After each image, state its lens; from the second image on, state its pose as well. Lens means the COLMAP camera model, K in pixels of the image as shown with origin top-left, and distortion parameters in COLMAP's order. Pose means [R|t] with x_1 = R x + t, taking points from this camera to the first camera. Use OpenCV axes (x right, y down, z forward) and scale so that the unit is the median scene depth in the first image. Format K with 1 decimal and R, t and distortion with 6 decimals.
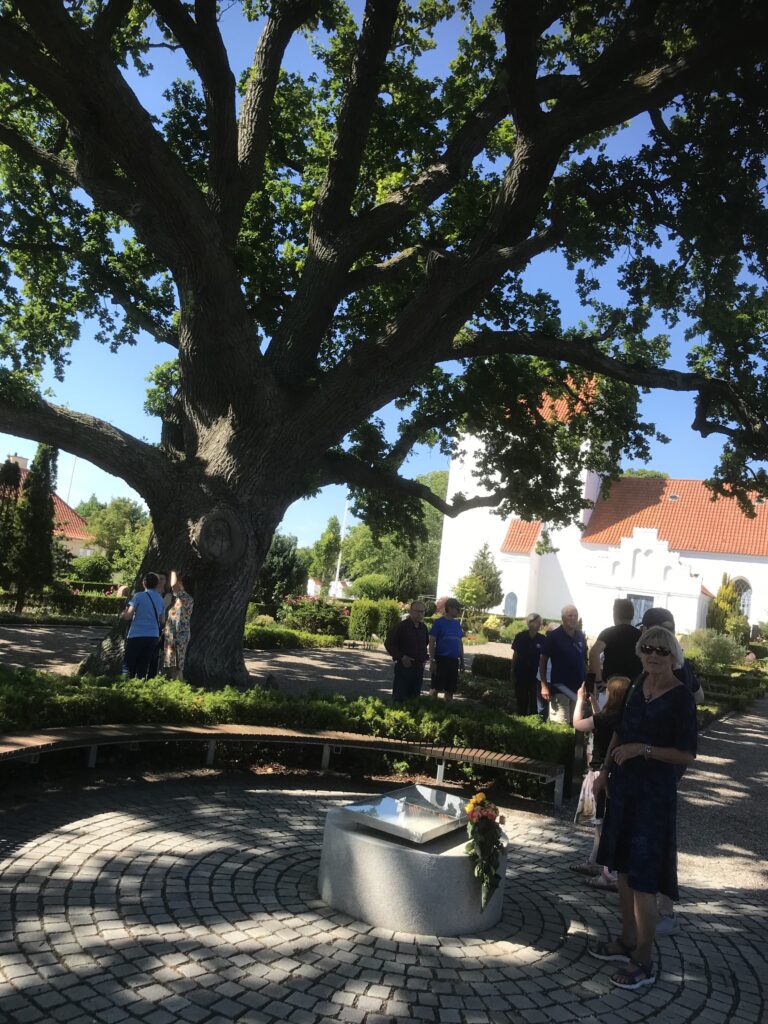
lens RADIAL K [[803.3, 0, 384.0], [0, 803.3, 512.0], [0, 0, 1]] dist [-0.004333, -0.008317]
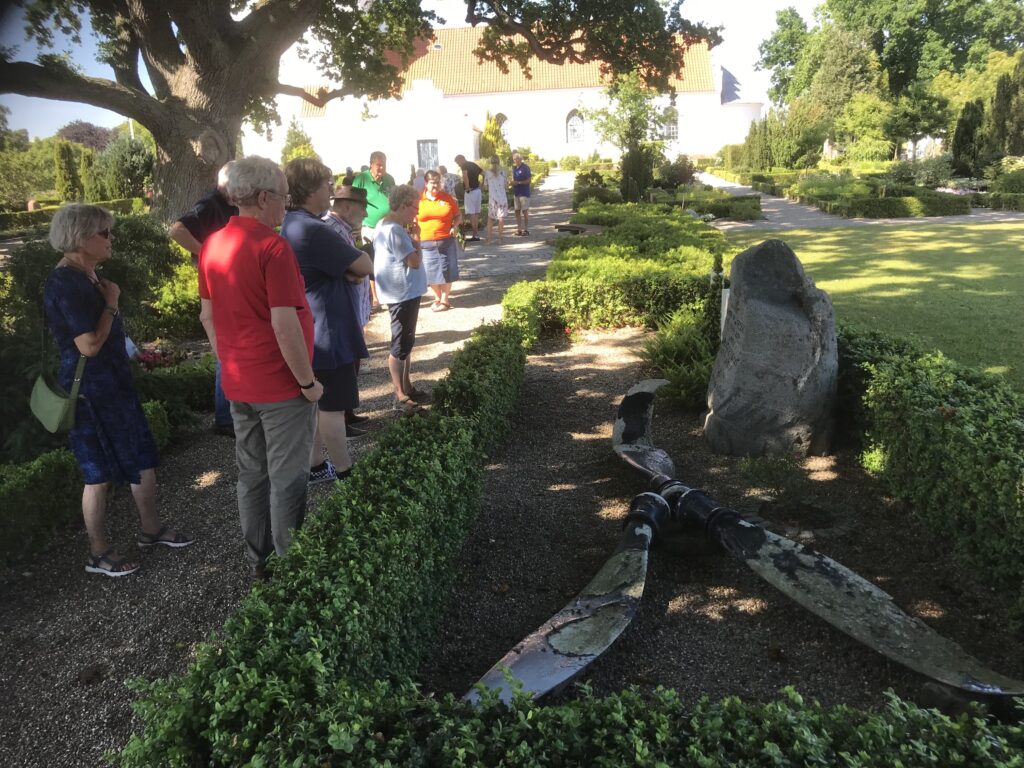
lens RADIAL K [[803.3, 0, 512.0], [0, 803.3, 384.0], [0, 0, 1]] dist [-0.004333, -0.008317]
pose [[0.895386, -0.264644, 0.358117, -0.198379], [0.109316, 0.910258, 0.399351, -0.061608], [-0.431664, -0.318425, 0.843962, -0.401802]]
